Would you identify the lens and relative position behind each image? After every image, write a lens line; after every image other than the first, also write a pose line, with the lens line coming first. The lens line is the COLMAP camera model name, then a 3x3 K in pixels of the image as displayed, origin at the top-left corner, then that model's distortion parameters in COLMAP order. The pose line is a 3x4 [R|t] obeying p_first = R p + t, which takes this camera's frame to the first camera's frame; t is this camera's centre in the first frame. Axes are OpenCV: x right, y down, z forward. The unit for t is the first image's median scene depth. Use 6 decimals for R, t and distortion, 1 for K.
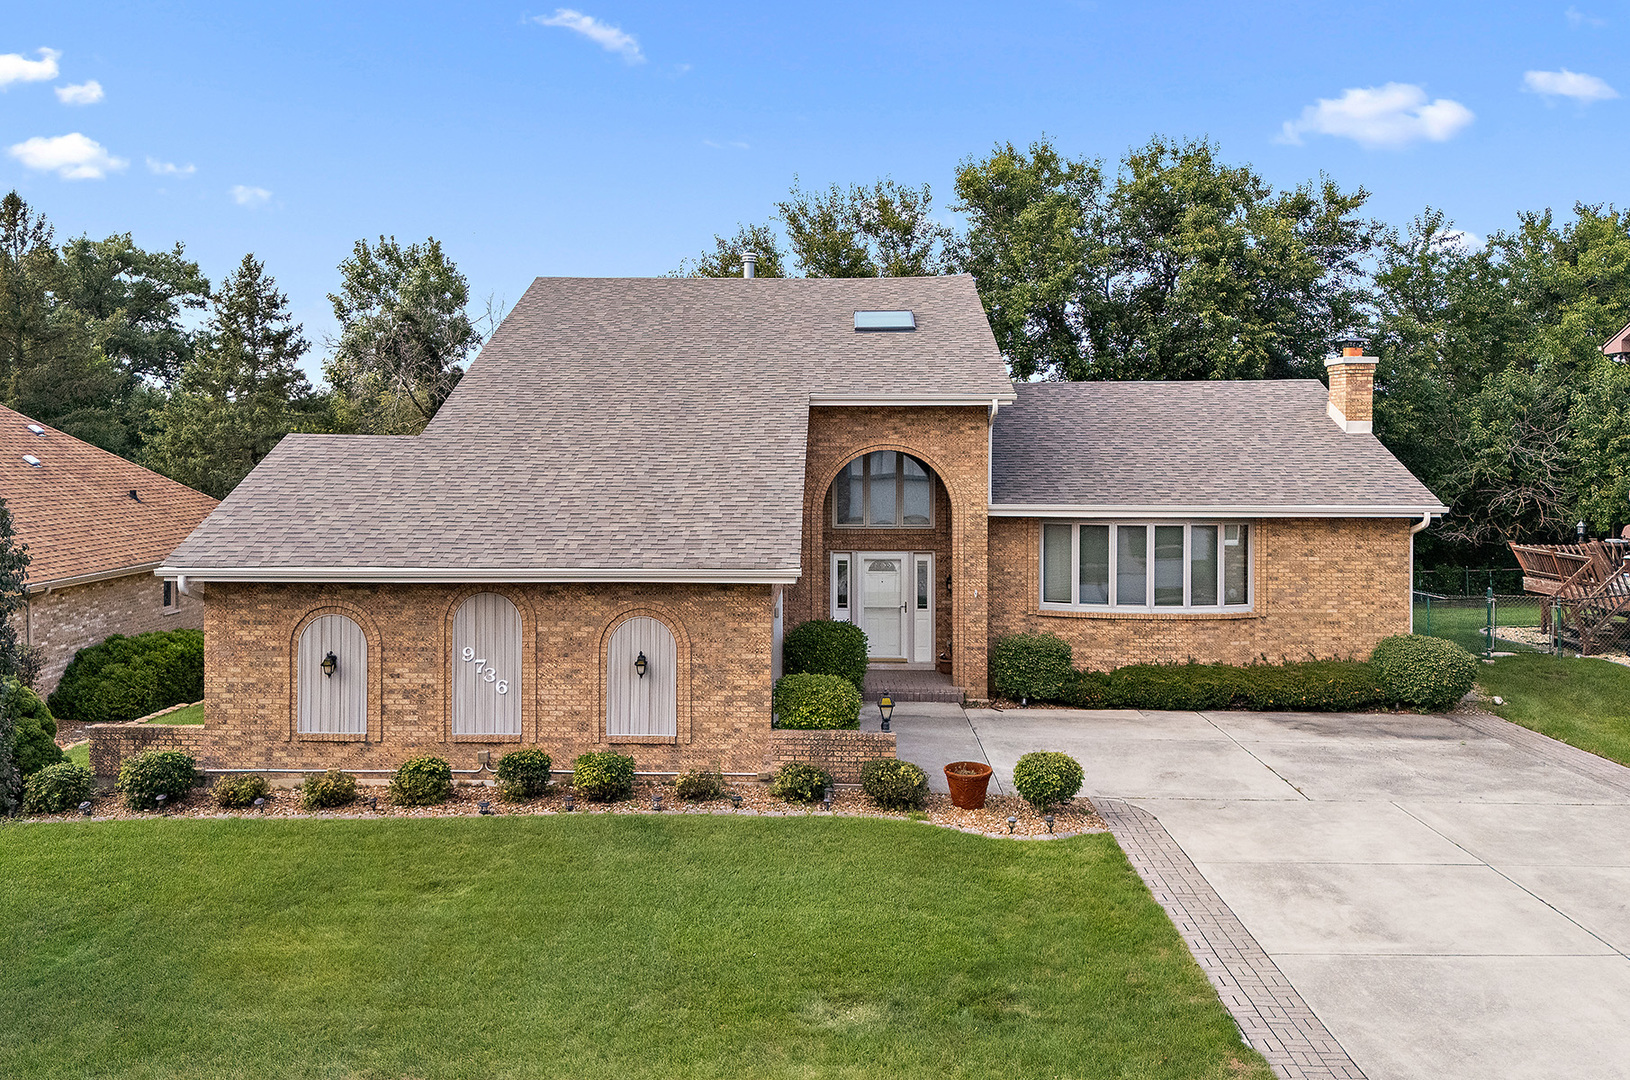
lens RADIAL K [[1578.7, 0, 809.0], [0, 1578.7, 361.8], [0, 0, 1]] dist [0.036740, 0.002860]
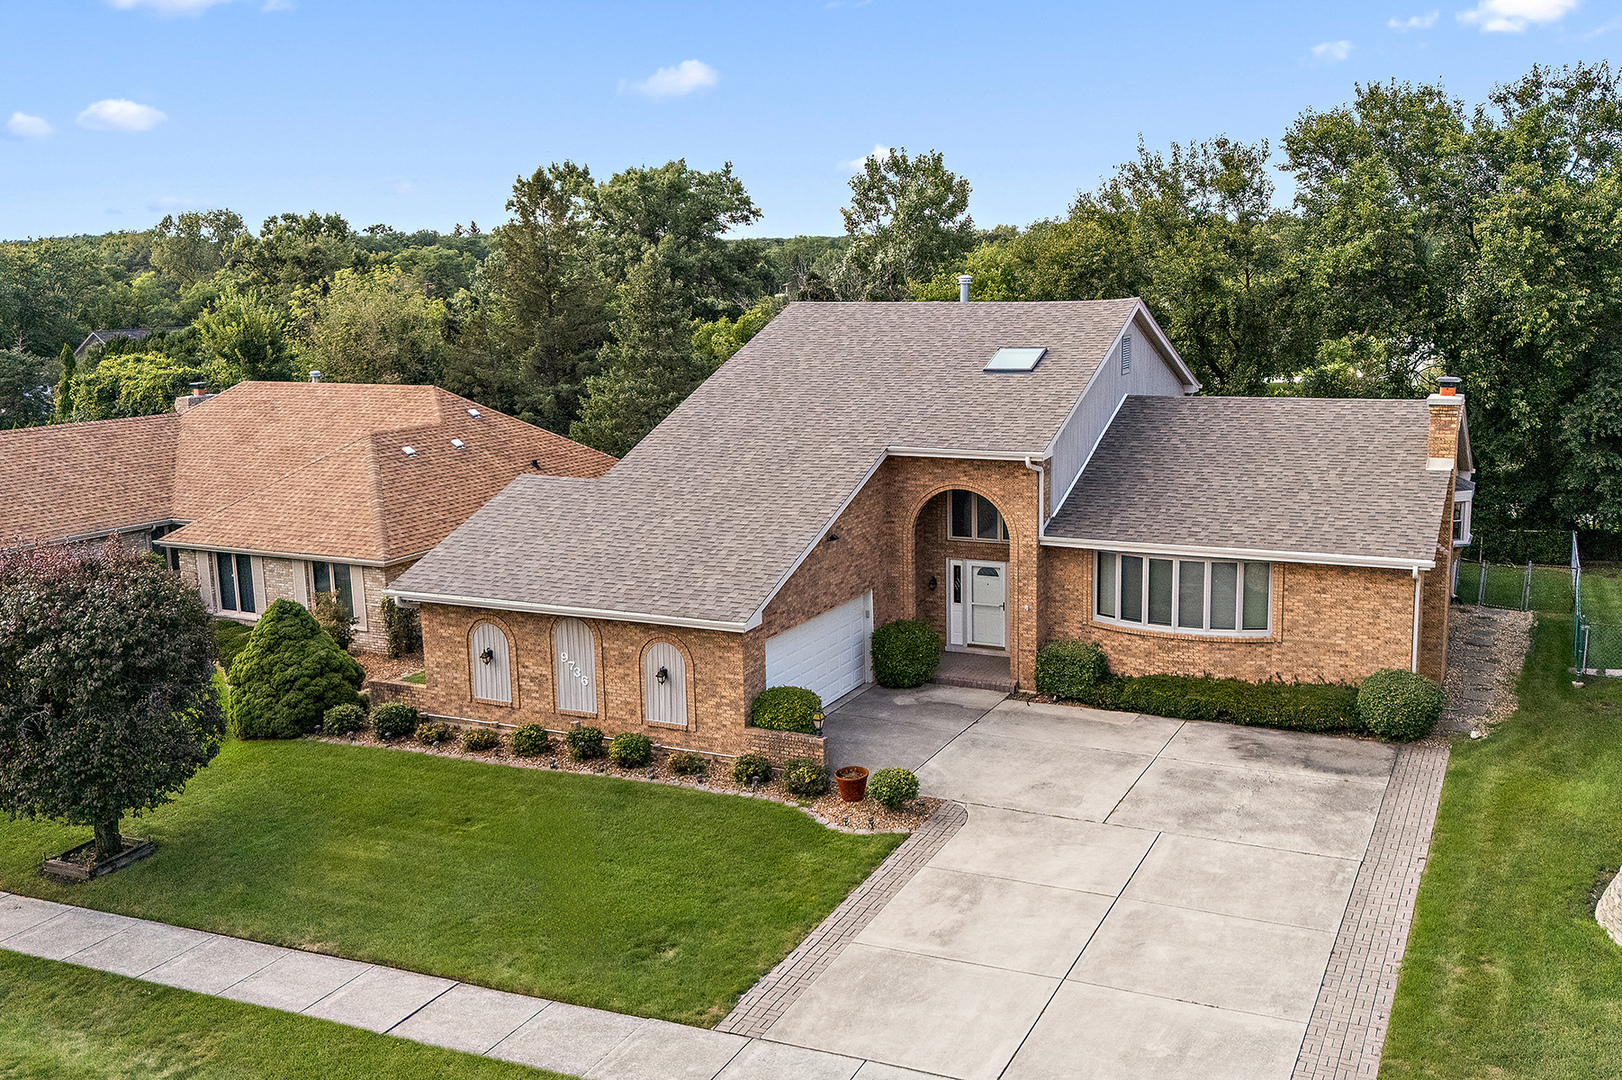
lens RADIAL K [[1607.8, 0, 811.8], [0, 1607.8, 501.1], [0, 0, 1]] dist [0.059285, 0.002763]
pose [[0.911373, 0.040686, -0.409566, 0.460060], [0.041619, 0.980891, 0.190053, -0.178232], [0.409472, -0.190255, 0.892264, -0.165680]]
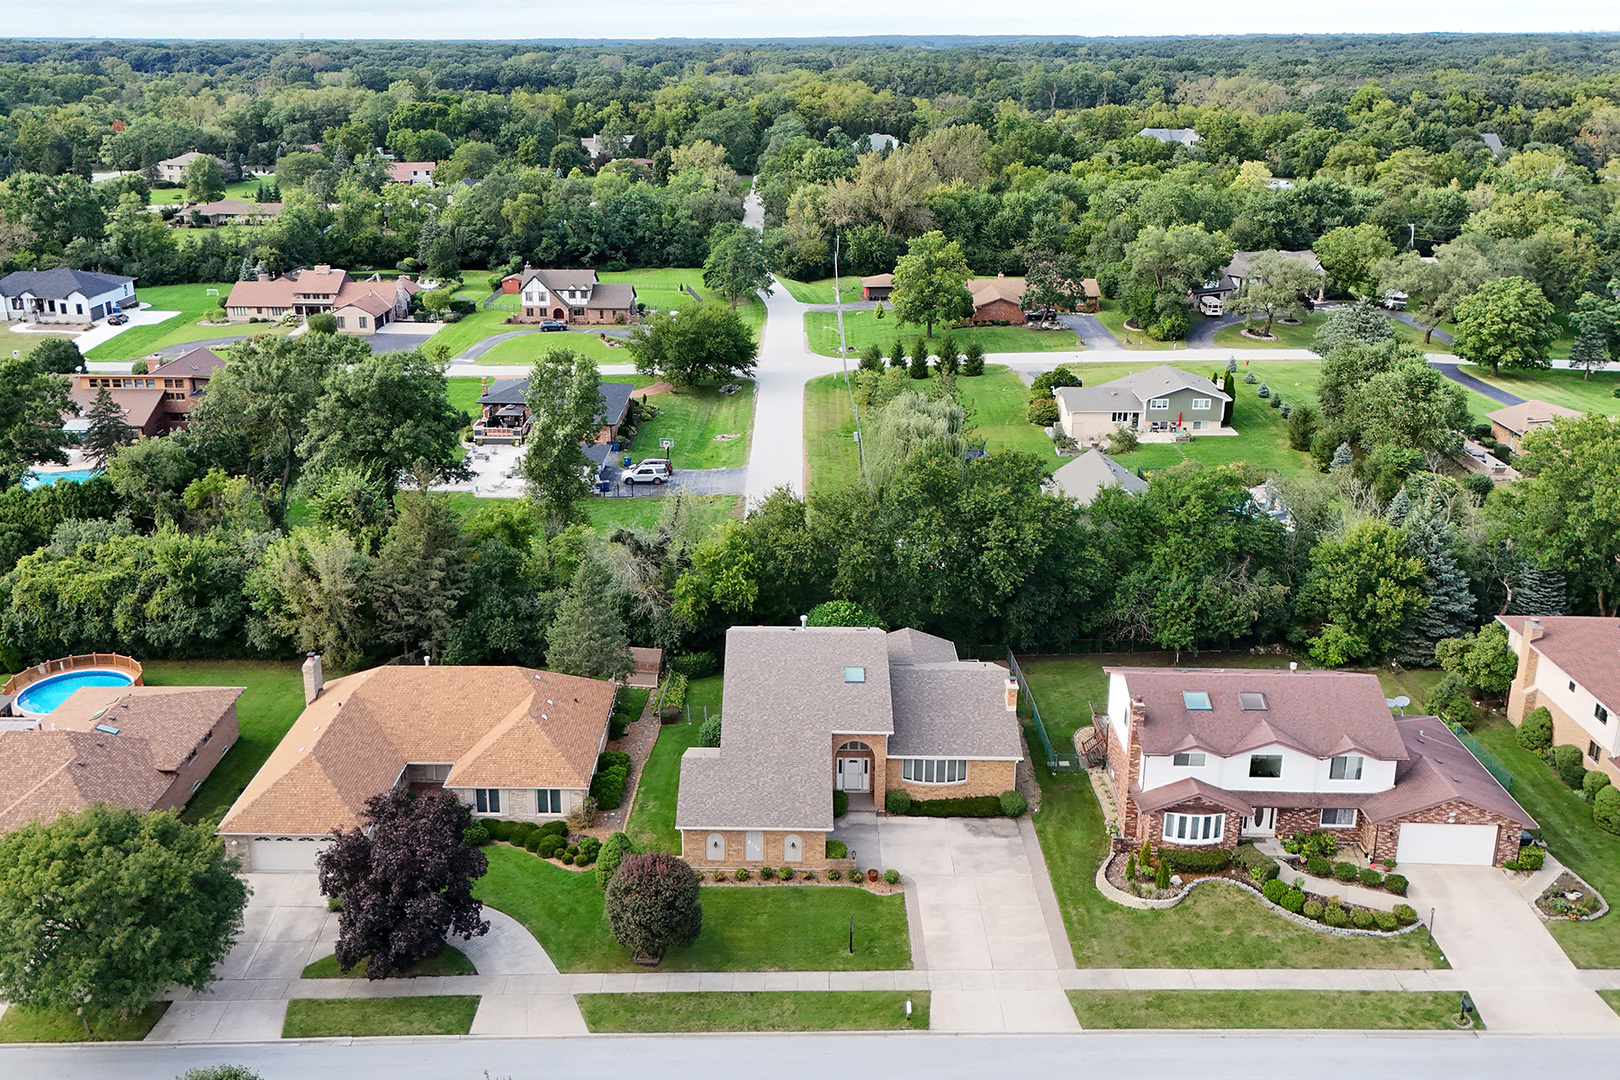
lens RADIAL K [[1605.9, 0, 810.8], [0, 1605.9, 501.1], [0, 0, 1]] dist [0.059285, 0.002763]
pose [[0.999721, -0.011735, 0.020488, -0.102016], [0.004227, 0.942684, 0.333660, -1.508658], [-0.023229, -0.333481, 0.942471, -1.937134]]
